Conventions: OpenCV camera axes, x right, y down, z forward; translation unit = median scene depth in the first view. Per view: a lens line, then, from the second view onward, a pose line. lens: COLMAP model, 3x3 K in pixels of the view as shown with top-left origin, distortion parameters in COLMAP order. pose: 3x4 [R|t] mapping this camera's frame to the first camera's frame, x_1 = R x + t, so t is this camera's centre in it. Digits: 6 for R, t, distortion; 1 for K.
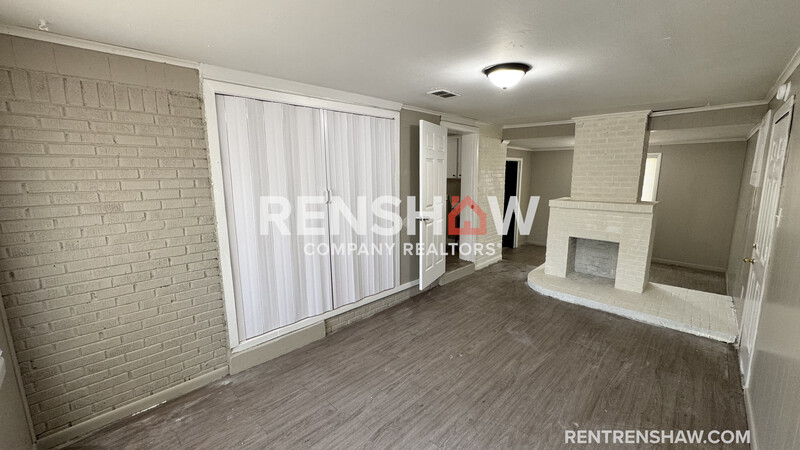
lens RADIAL K [[319.0, 0, 399.0], [0, 319.0, 223.6], [0, 0, 1]] dist [-0.000185, -0.000005]
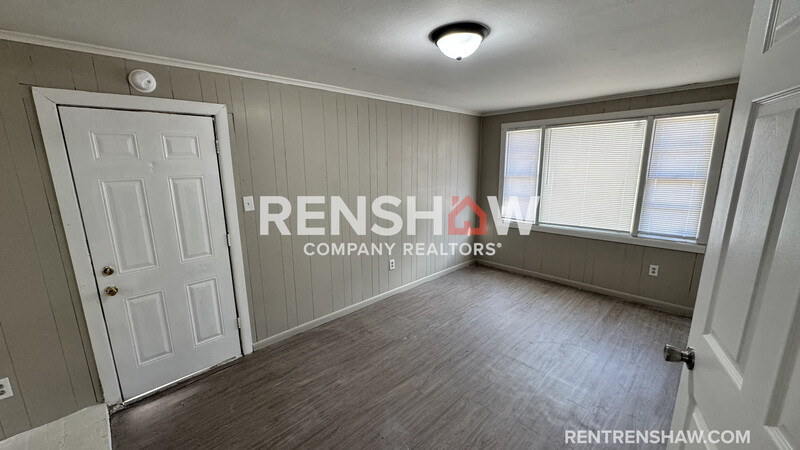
lens RADIAL K [[319.0, 0, 402.1], [0, 319.0, 228.3], [0, 0, 1]] dist [-0.000185, -0.000005]
pose [[-0.999776, 0.014004, 0.015855, 0.440983], [0.018863, 0.929414, 0.368557, -0.307407], [-0.009575, 0.368773, -0.929470, 1.772486]]
